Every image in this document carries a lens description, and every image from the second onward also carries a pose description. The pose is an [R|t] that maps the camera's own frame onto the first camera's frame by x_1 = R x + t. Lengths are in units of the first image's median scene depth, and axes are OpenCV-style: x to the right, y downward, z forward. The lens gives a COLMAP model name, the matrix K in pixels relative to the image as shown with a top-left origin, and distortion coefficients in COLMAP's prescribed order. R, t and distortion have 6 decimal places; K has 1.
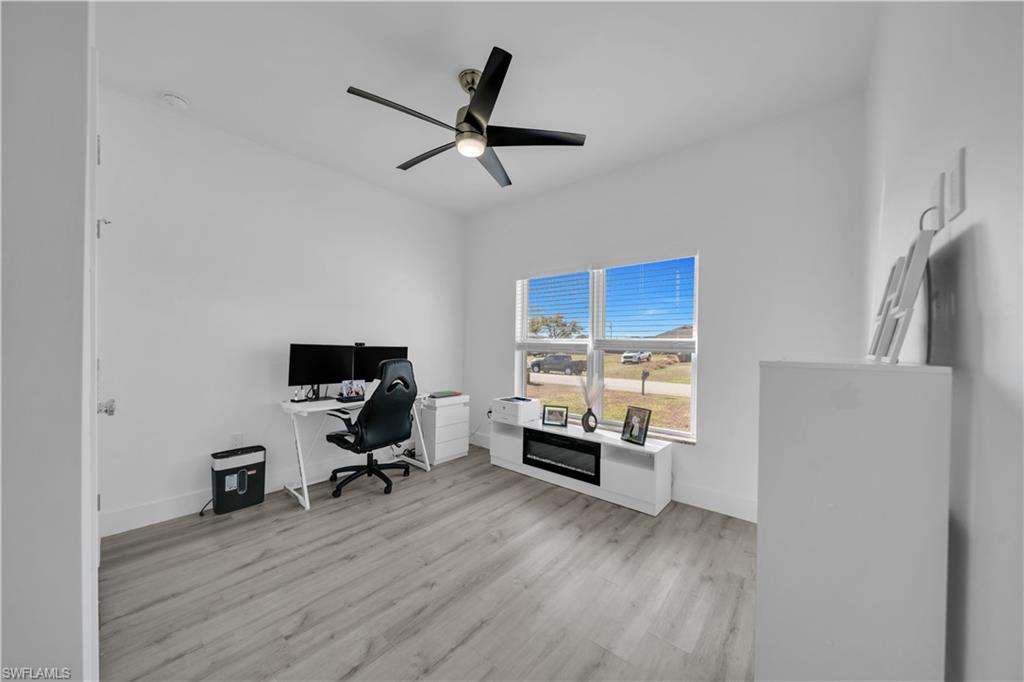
lens RADIAL K [[353.4, 0, 511.8], [0, 353.4, 346.1], [0, 0, 1]] dist [0.000408, -0.000855]
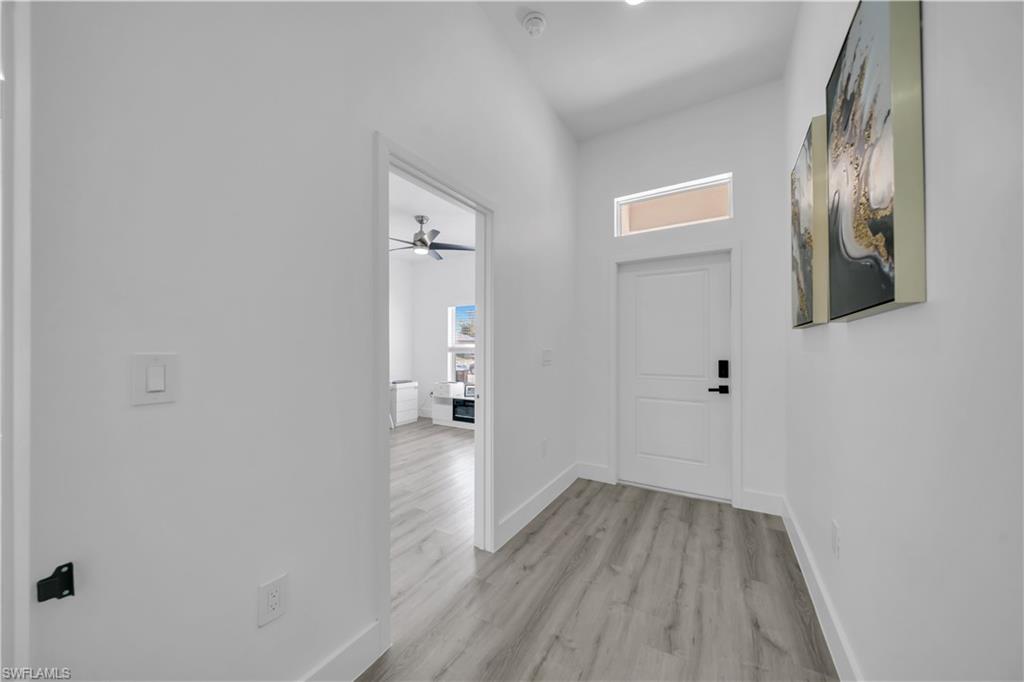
lens RADIAL K [[353.4, 0, 511.8], [0, 353.4, 346.1], [0, 0, 1]] dist [0.000408, -0.000855]
pose [[0.985589, -0.012928, 0.168663, 0.034204], [0.014530, 0.999860, -0.008262, 0.002498], [-0.168533, 0.010594, 0.985639, -0.793180]]
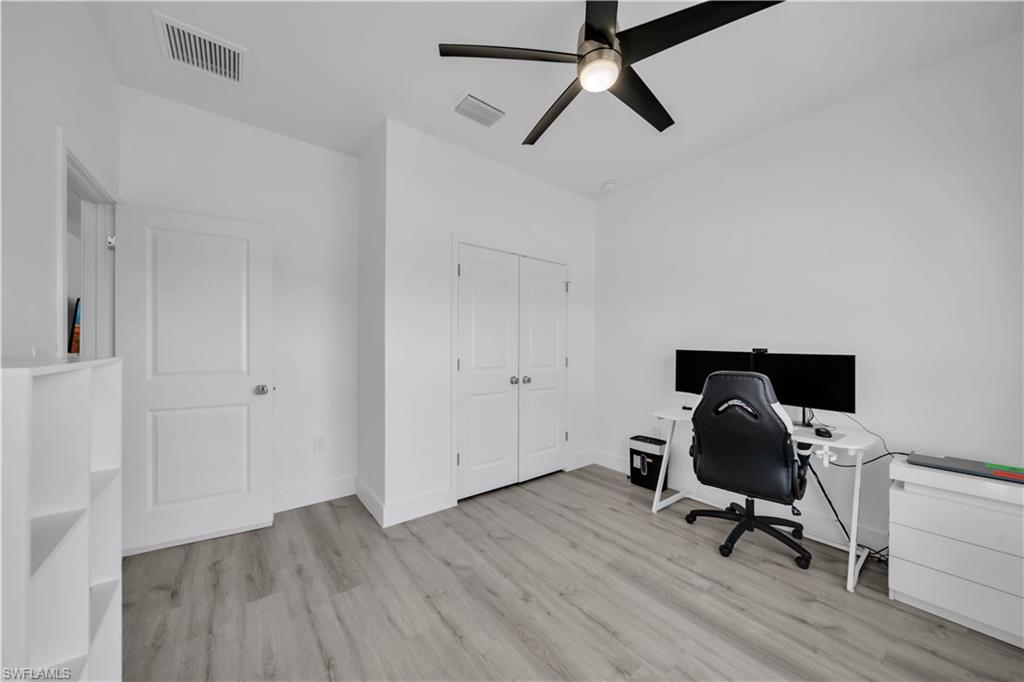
lens RADIAL K [[353.4, 0, 511.8], [0, 353.4, 346.1], [0, 0, 1]] dist [0.000408, -0.000855]
pose [[-0.200626, -0.014496, -0.979561, 0.461587], [-0.011155, 0.999860, -0.012512, 0.001028], [0.979604, 0.008416, -0.200760, 0.725785]]
